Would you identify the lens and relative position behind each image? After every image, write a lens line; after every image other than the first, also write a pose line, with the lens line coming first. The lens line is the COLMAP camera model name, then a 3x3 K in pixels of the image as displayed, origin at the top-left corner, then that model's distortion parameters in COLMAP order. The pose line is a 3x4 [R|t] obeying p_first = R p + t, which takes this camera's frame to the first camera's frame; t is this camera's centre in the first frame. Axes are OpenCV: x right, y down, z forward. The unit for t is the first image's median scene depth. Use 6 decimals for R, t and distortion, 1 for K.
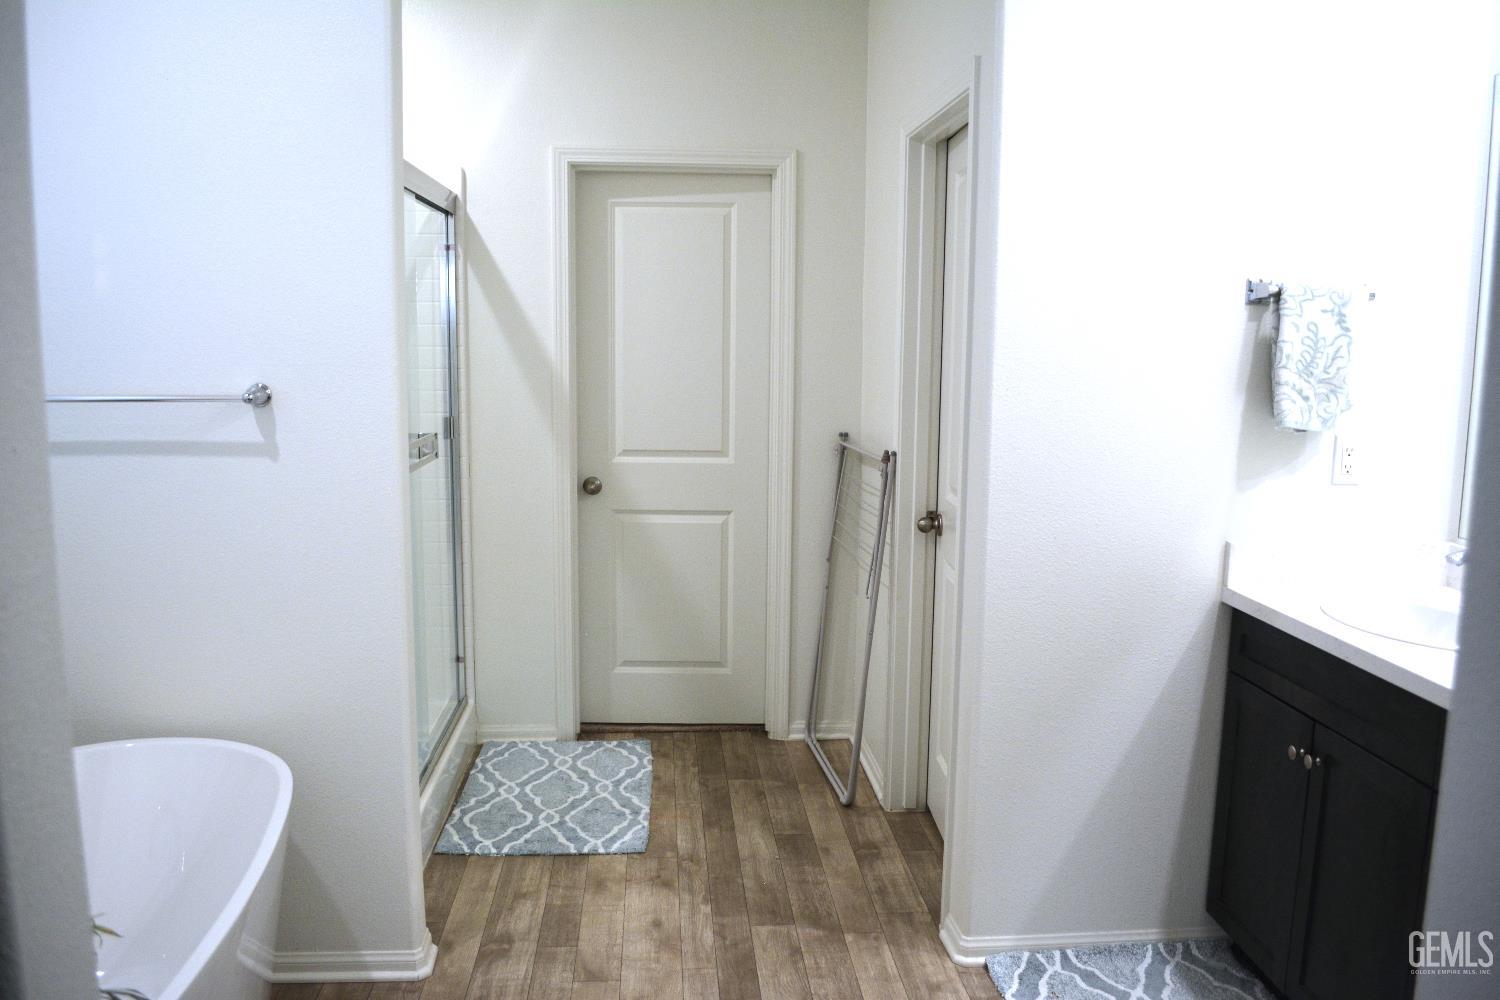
lens RADIAL K [[1173.7, 0, 750.0], [0, 1173.7, 500.0], [0, 0, 1]] dist [-0.077574, -0.000086]
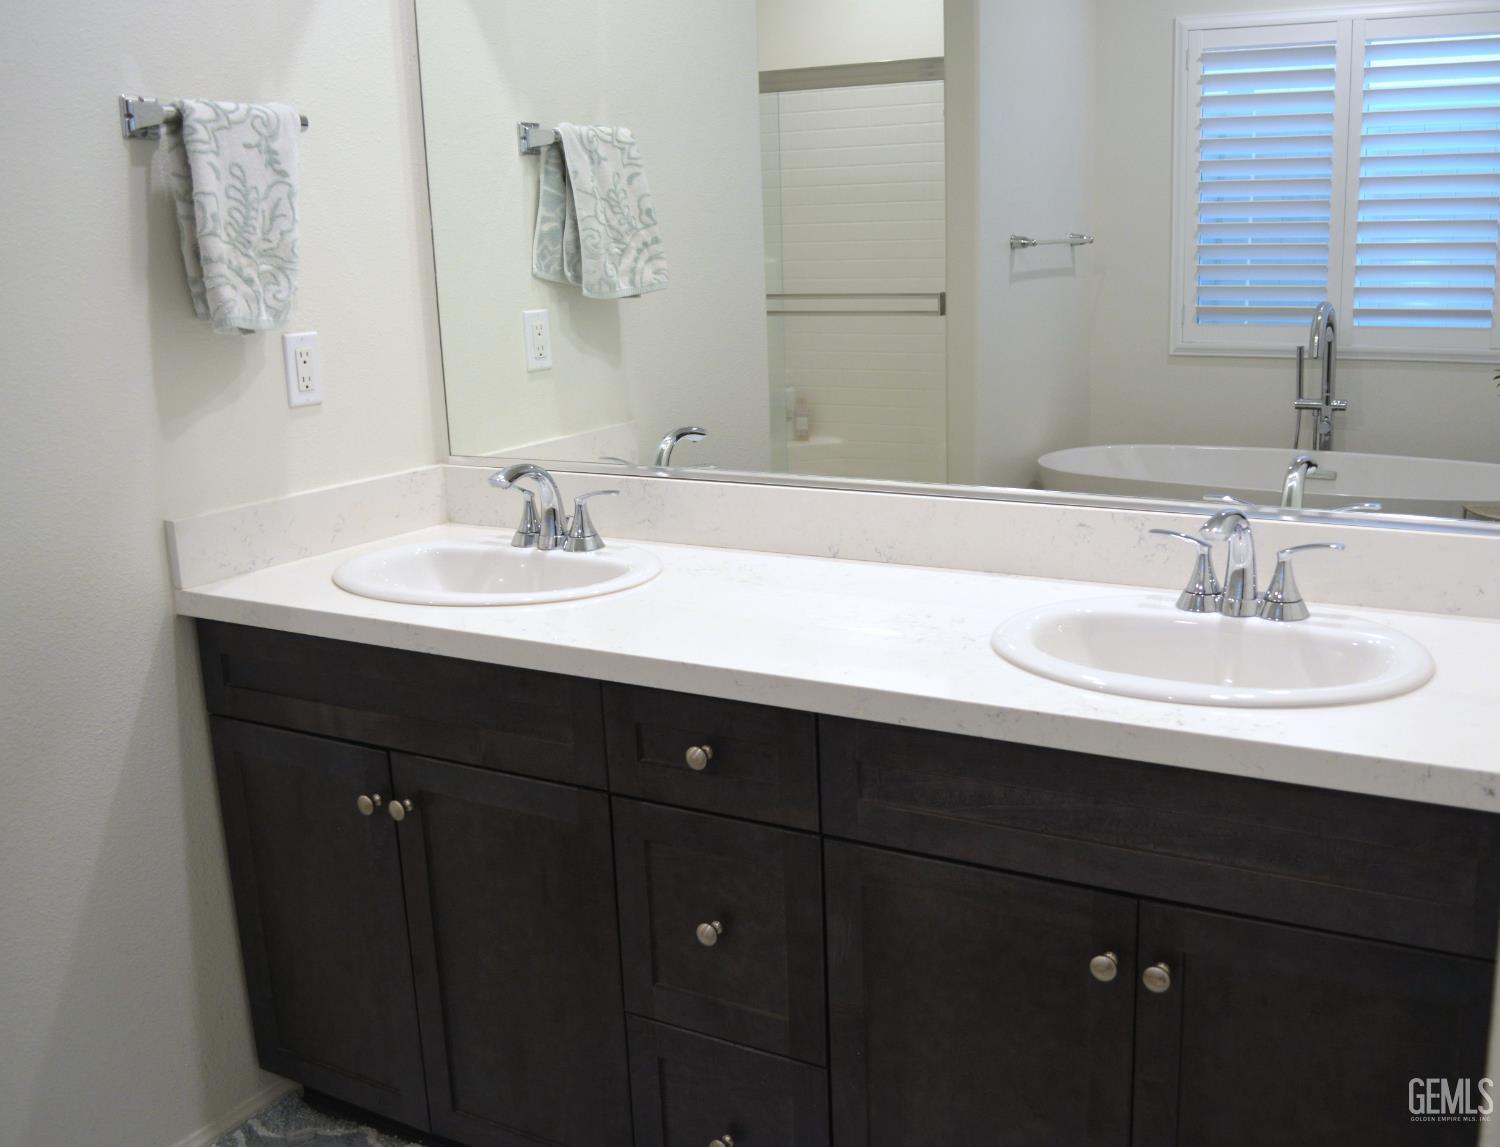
lens RADIAL K [[1401.2, 0, 750.0], [0, 1401.2, 573.5], [0, 0, 1]] dist [-0.071484, -0.002432]
pose [[0.548820, -0.220138, 0.806434, -0.031183], [0.151177, 0.974933, 0.163251, -0.011490], [-0.822157, 0.032318, 0.568343, 0.324268]]
